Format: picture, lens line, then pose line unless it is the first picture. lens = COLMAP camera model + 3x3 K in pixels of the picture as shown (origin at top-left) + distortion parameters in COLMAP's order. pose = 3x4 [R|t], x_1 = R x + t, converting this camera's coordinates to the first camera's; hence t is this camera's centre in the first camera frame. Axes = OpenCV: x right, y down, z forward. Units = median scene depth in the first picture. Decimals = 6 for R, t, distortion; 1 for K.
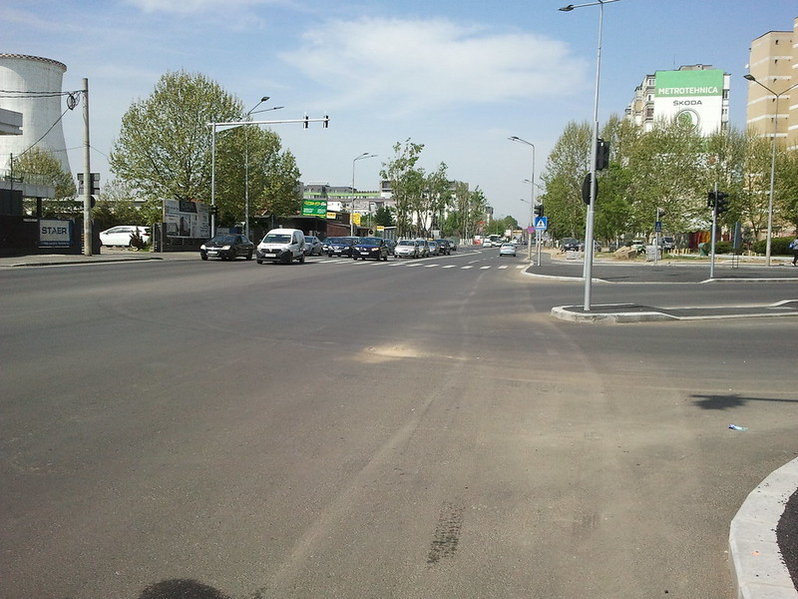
lens RADIAL K [[667.6, 0, 397.0], [0, 667.6, 337.1], [0, 0, 1]] dist [0.049788, -0.080922]
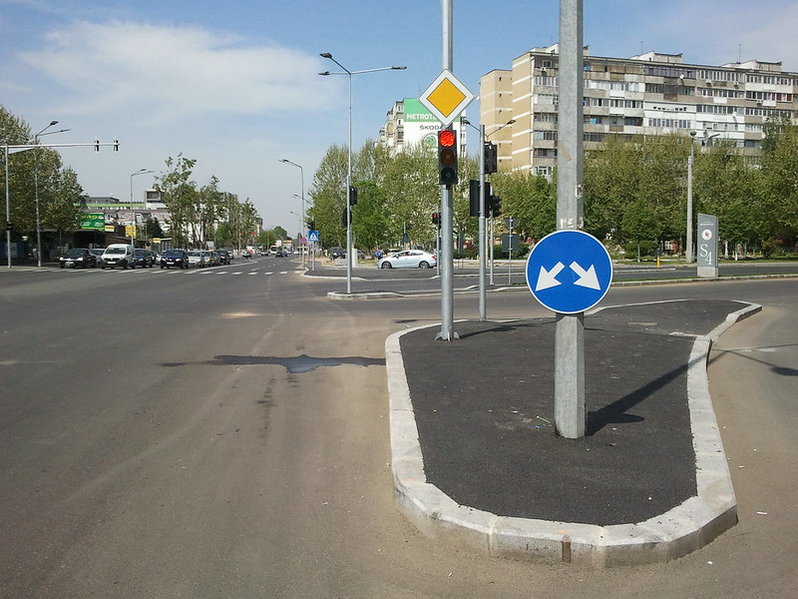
lens RADIAL K [[719.2, 0, 386.7], [0, 719.2, 302.6], [0, 0, 1]] dist [0.039840, -0.252591]
pose [[0.949964, -0.036845, 0.310179, -0.034754], [0.058862, 0.996344, -0.061921, 0.020095], [-0.306763, 0.077081, 0.948660, -0.137983]]
